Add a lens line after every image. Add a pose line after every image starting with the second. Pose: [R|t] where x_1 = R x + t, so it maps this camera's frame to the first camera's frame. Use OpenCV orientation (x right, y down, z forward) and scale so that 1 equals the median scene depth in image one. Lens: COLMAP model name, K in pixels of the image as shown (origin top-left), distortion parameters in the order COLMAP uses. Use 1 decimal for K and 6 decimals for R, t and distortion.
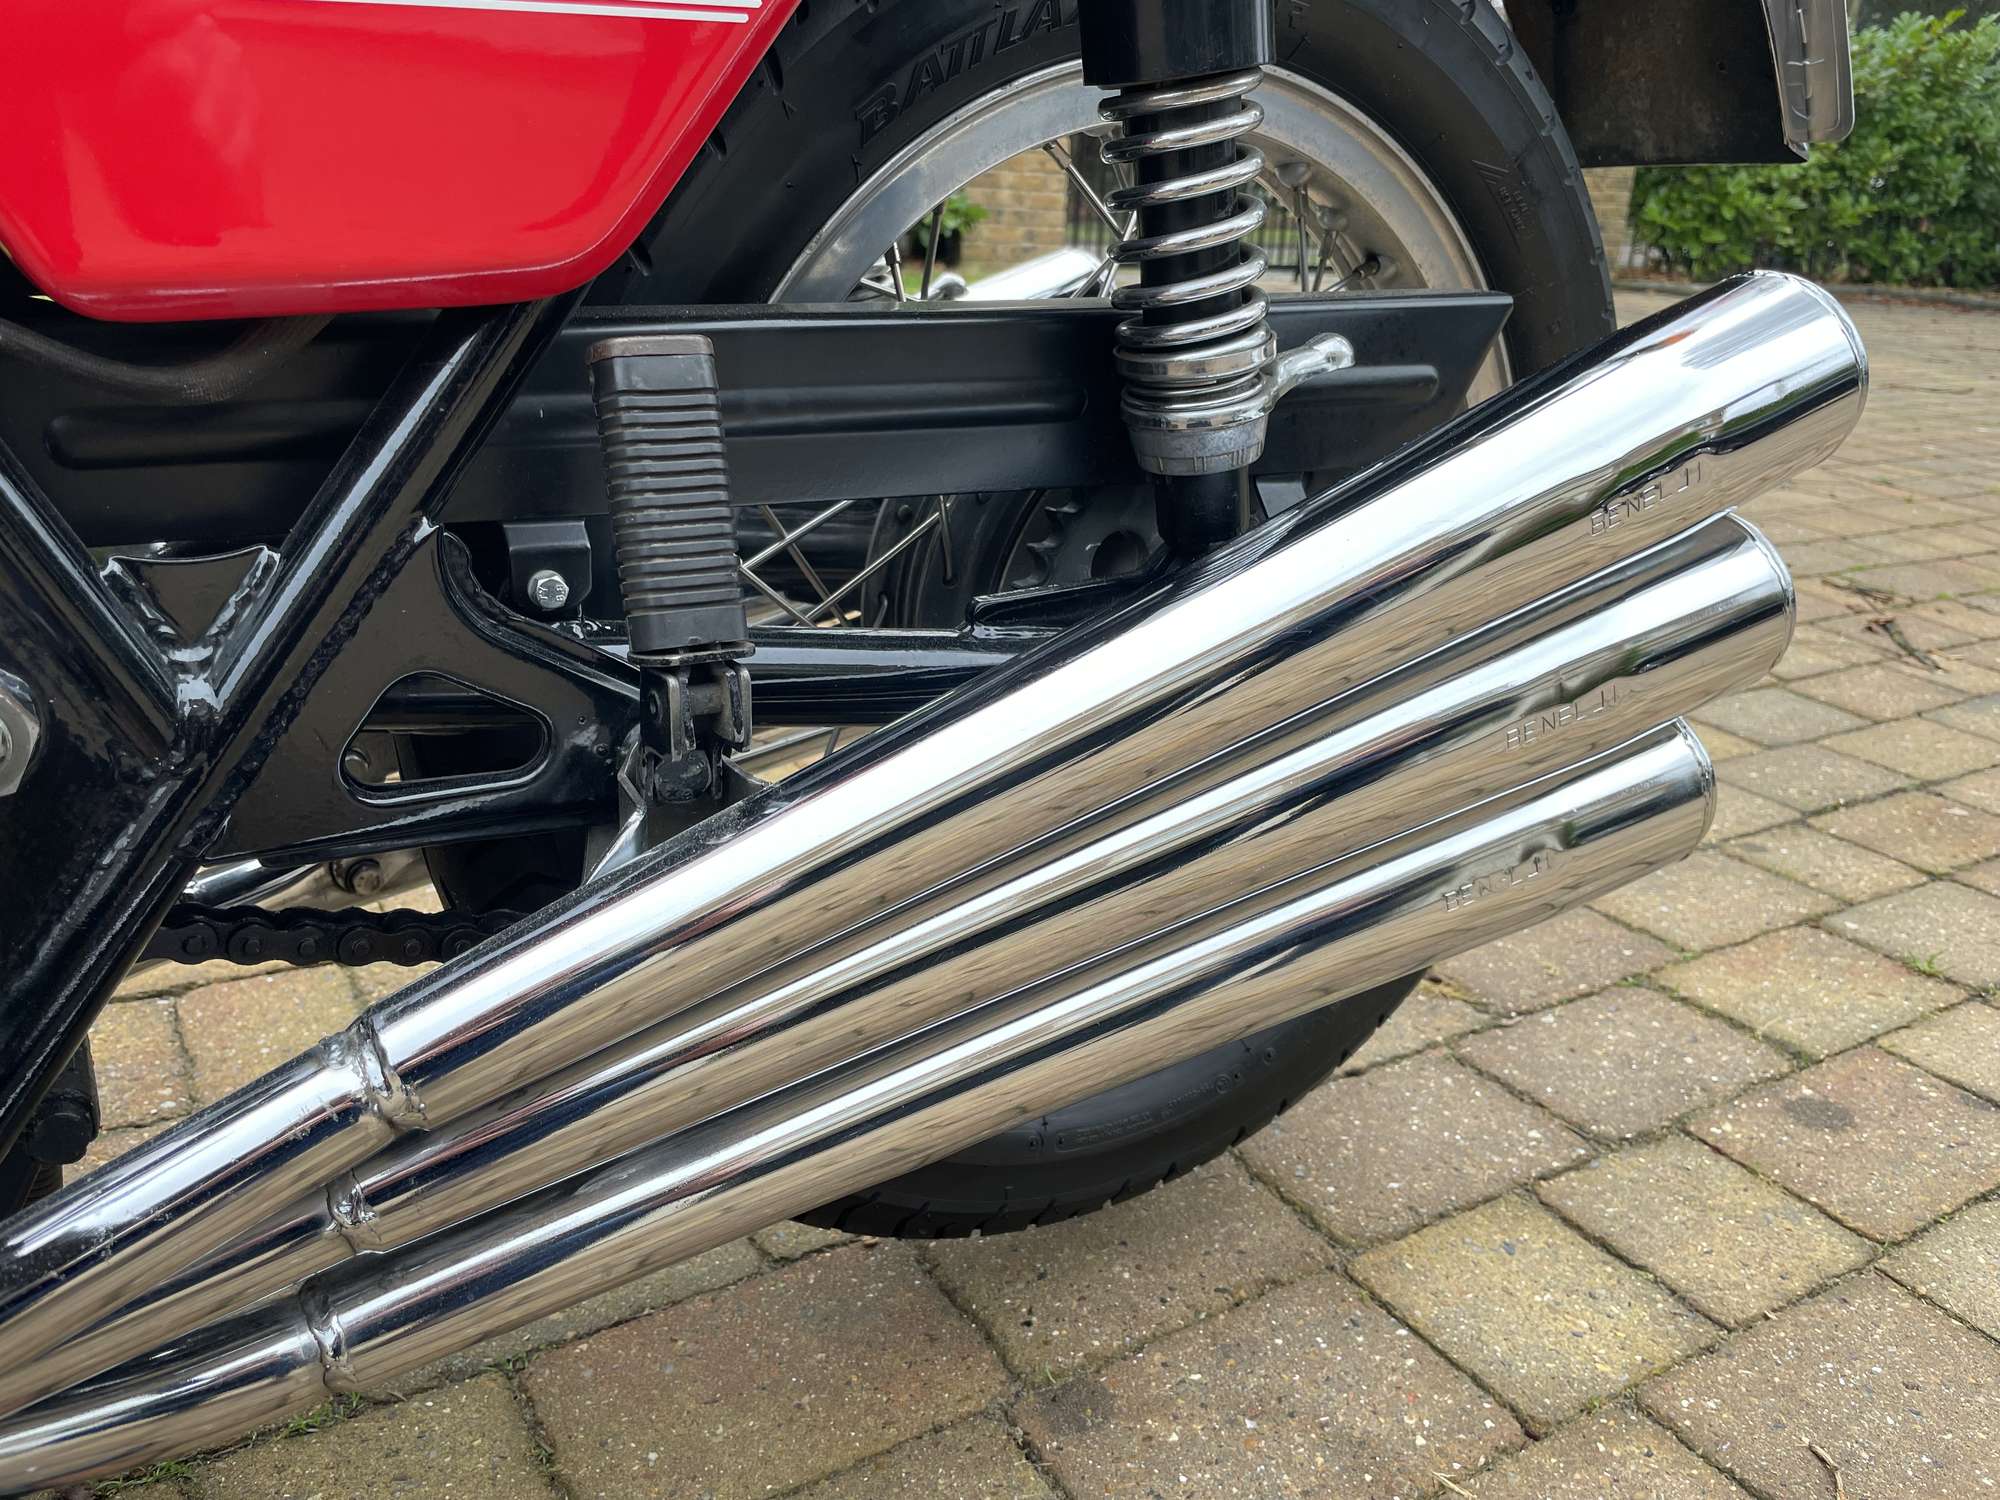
lens RADIAL K [[1533.3, 0, 1013.7], [0, 1533.3, 732.9], [0, 0, 1]] dist [0.085059, -0.124366]
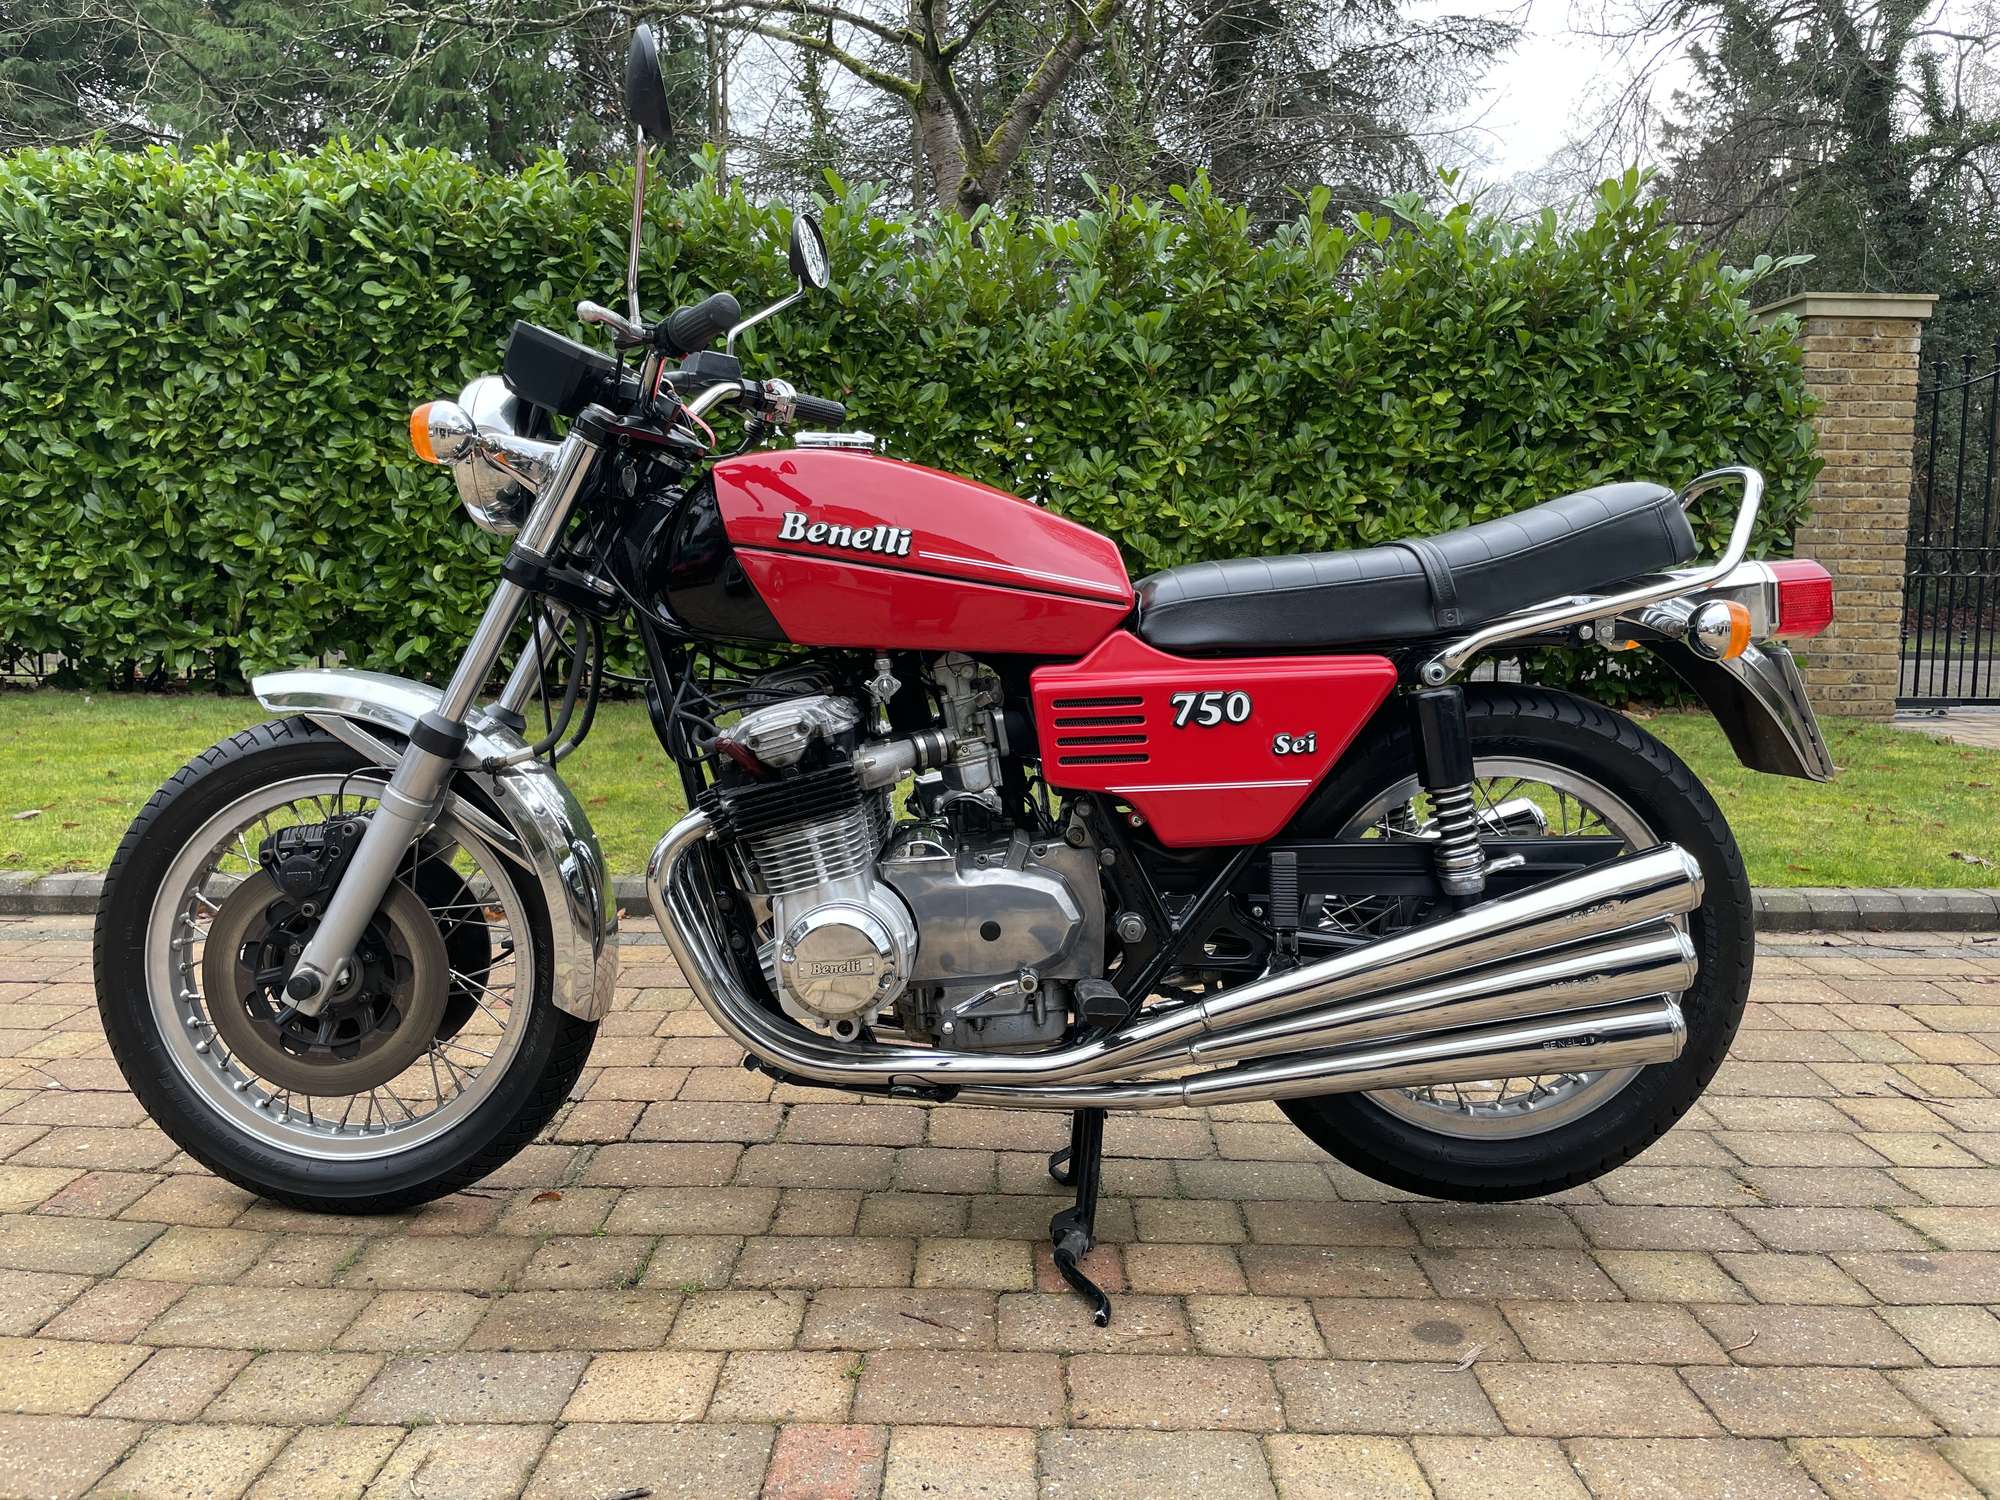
lens RADIAL K [[1533.3, 0, 997.3], [0, 1533.3, 737.8], [0, 0, 1]] dist [0.085059, -0.124366]
pose [[0.843466, 0.014494, -0.536986, 0.826667], [-0.146472, 0.967963, -0.203943, 0.250275], [0.516827, 0.250673, 0.818568, -1.775832]]
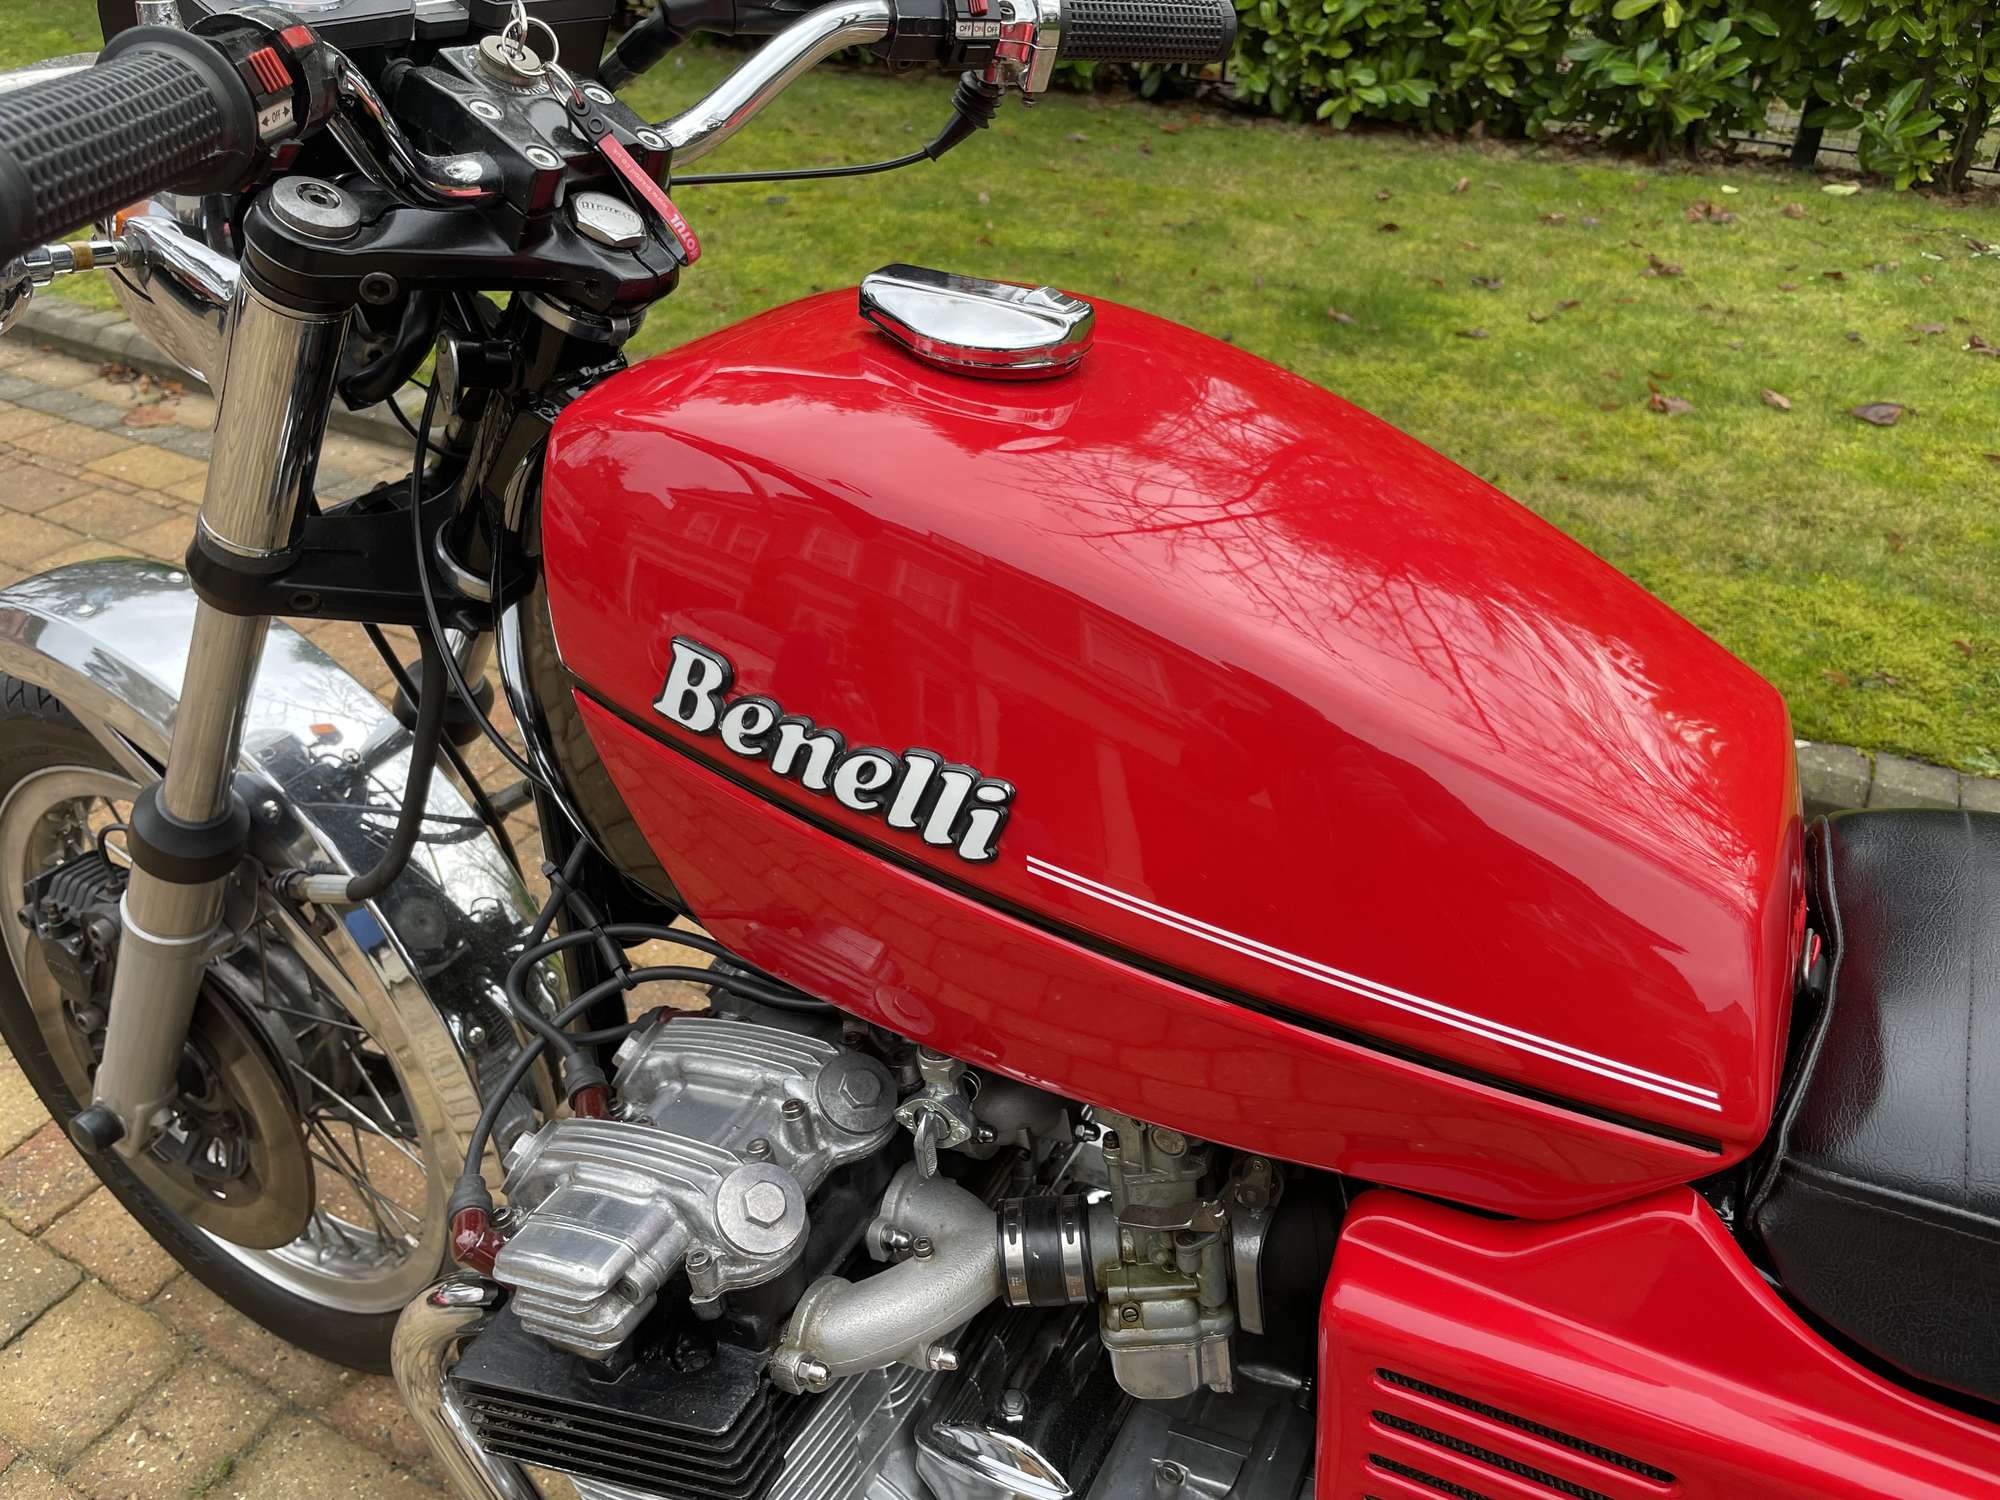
lens RADIAL K [[1533.3, 0, 991.2], [0, 1533.3, 764.1], [0, 0, 1]] dist [0.085059, -0.124366]
pose [[0.510249, 0.430639, -0.744443, -0.083392], [-0.298425, 0.900478, 0.316357, -0.820429], [0.806590, 0.060739, 0.587982, -0.339045]]
